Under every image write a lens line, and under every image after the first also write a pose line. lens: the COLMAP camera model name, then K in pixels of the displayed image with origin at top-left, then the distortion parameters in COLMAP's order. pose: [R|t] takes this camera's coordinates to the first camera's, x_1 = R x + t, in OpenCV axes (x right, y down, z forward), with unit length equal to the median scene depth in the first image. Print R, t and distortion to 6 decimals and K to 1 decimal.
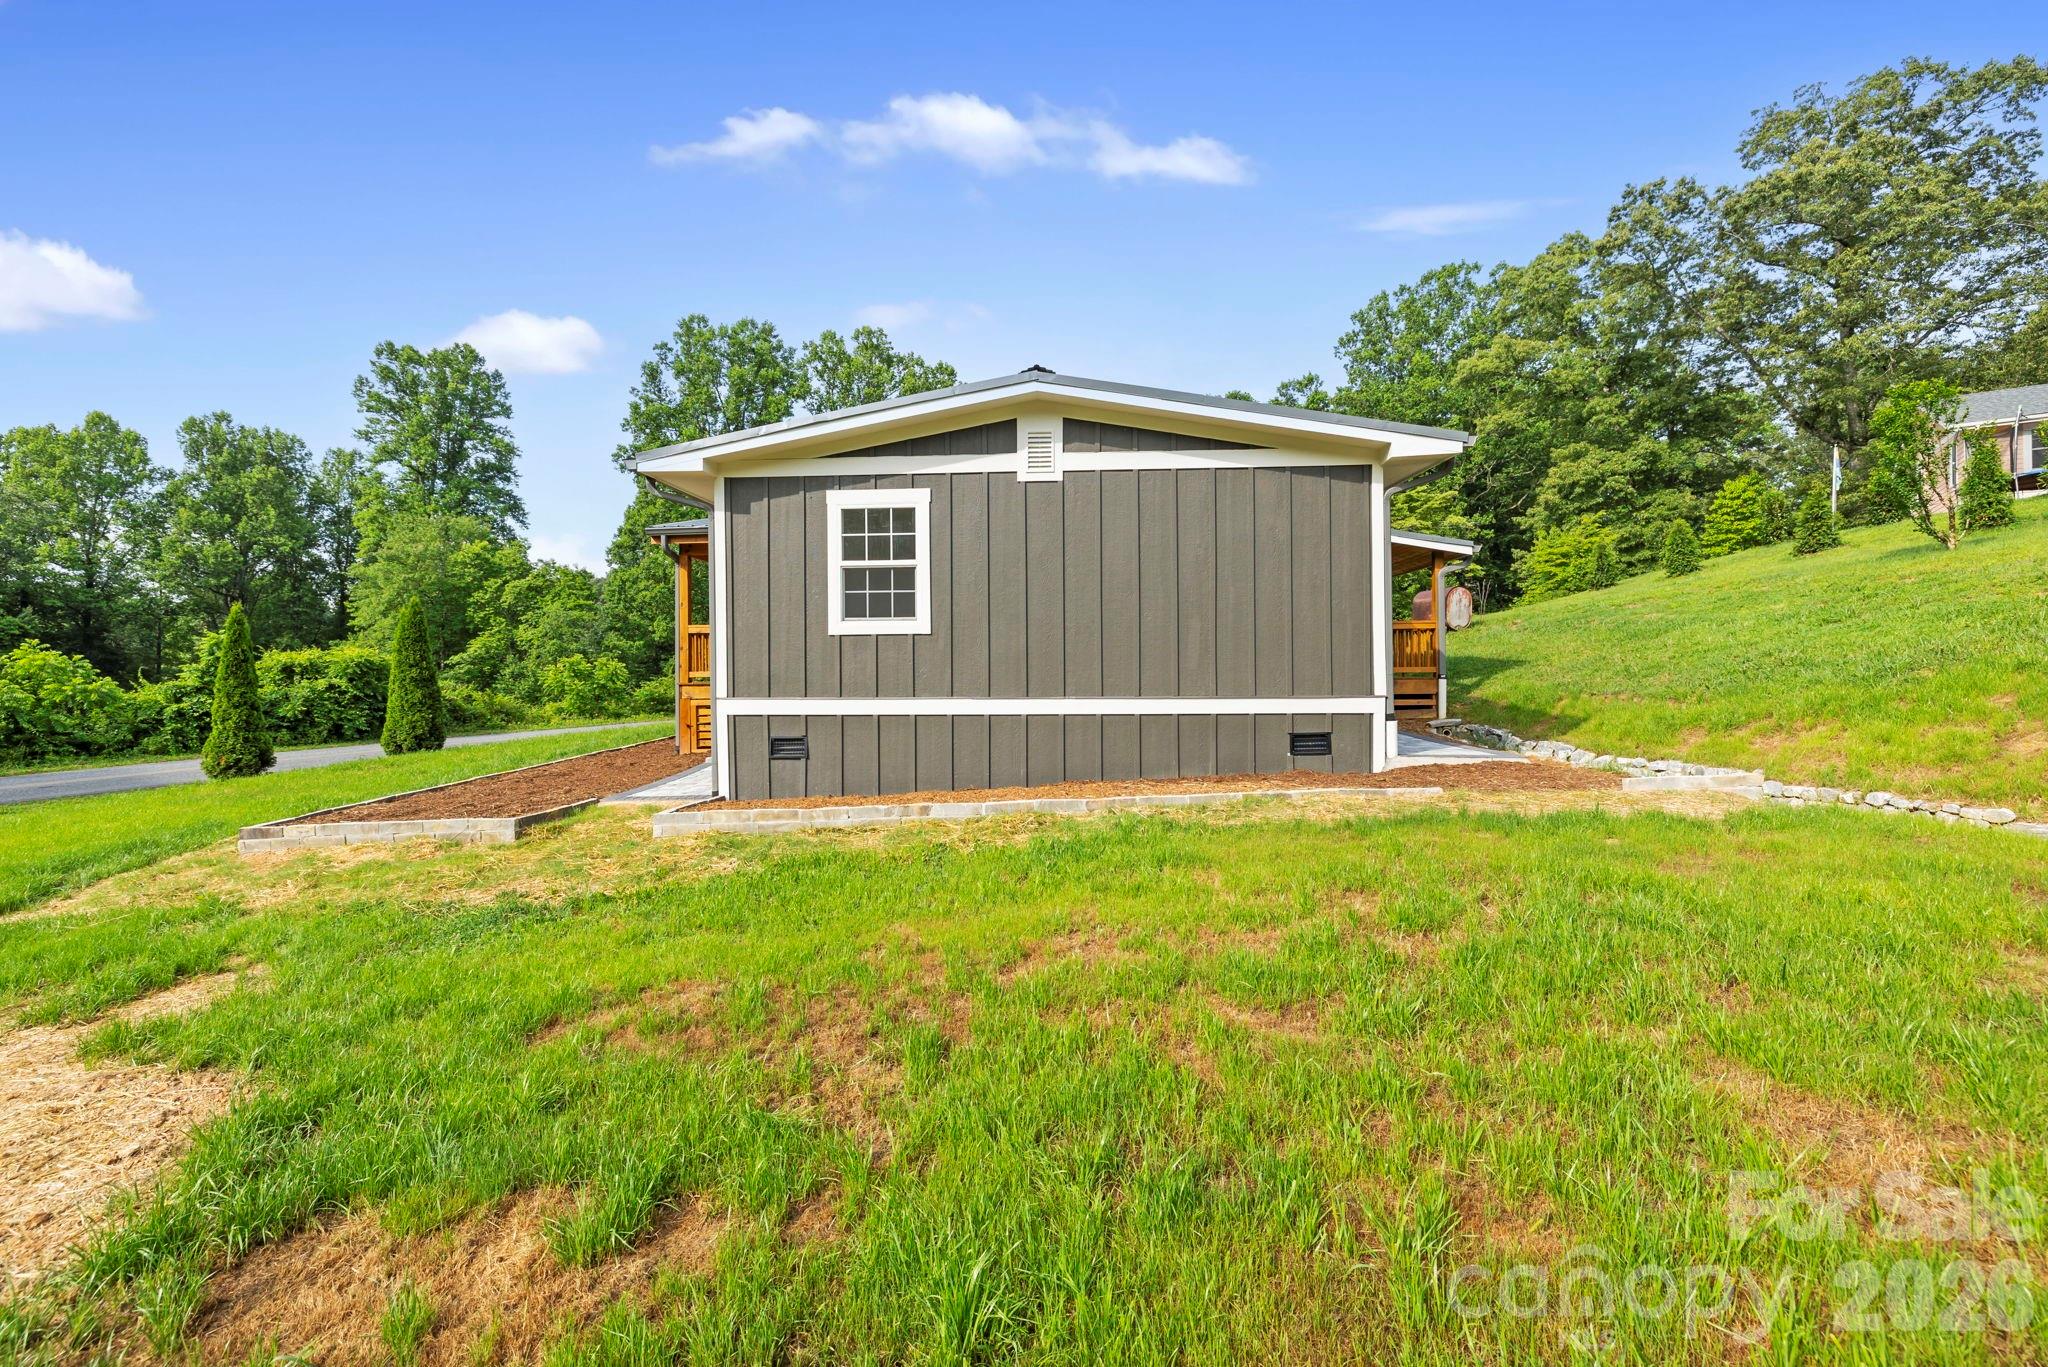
lens RADIAL K [[891.5, 0, 1021.0], [0, 891.5, 671.1], [0, 0, 1]] dist [0.000559, -0.000026]
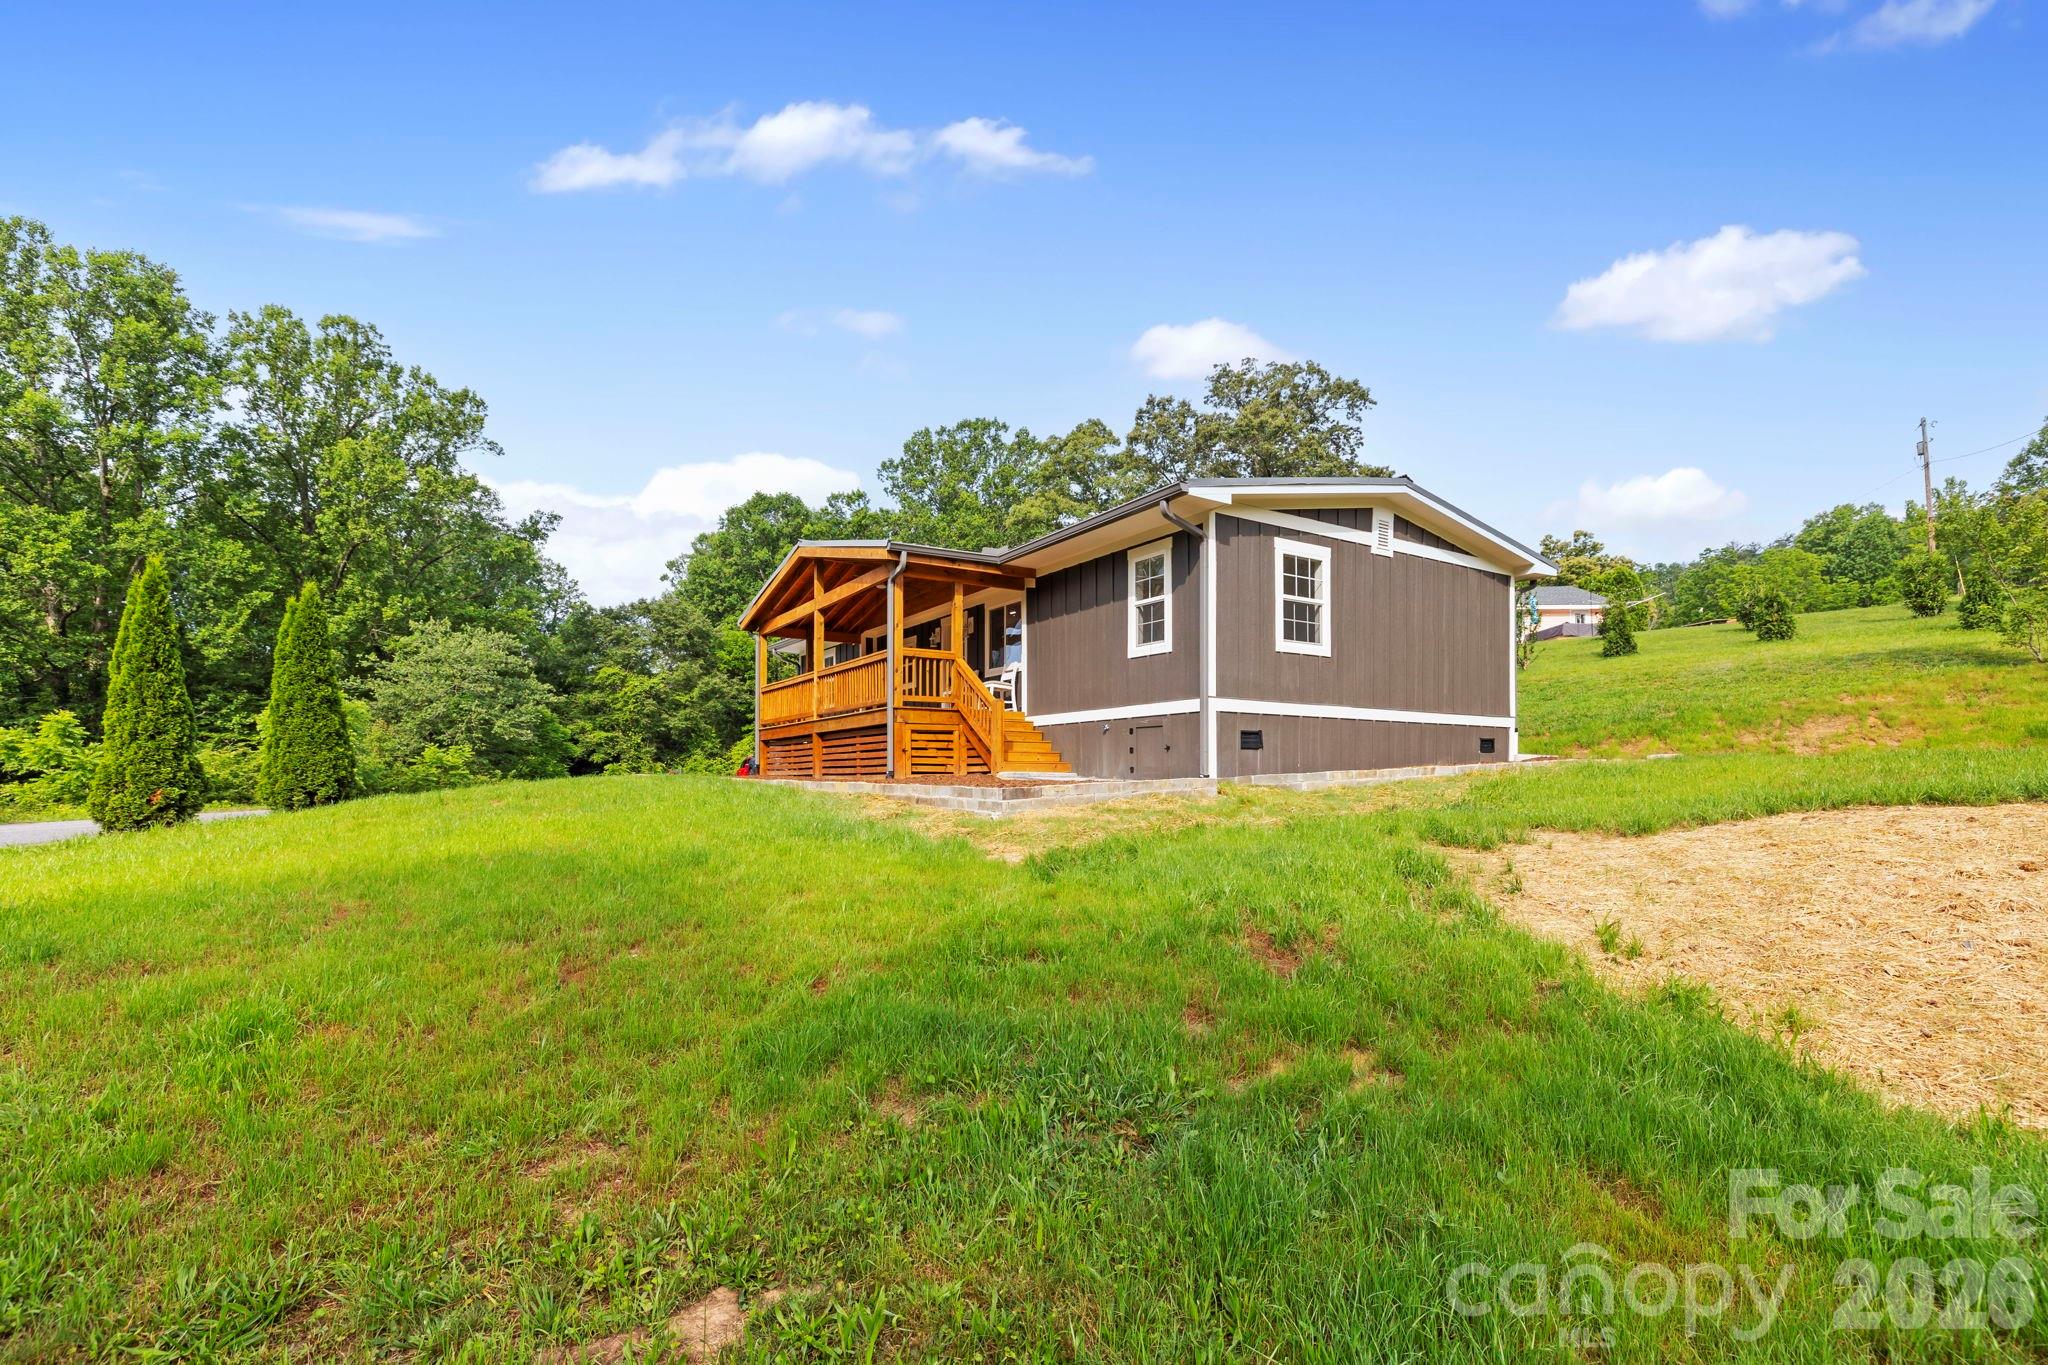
lens RADIAL K [[891.5, 0, 1090.2], [0, 891.5, 775.5], [0, 0, 1]] dist [0.000559, -0.000026]
pose [[0.800857, 0.003005, 0.598848, -0.343194], [0.003414, 0.999948, -0.009584, 0.042637], [-0.598846, 0.009720, 0.800805, 0.042232]]
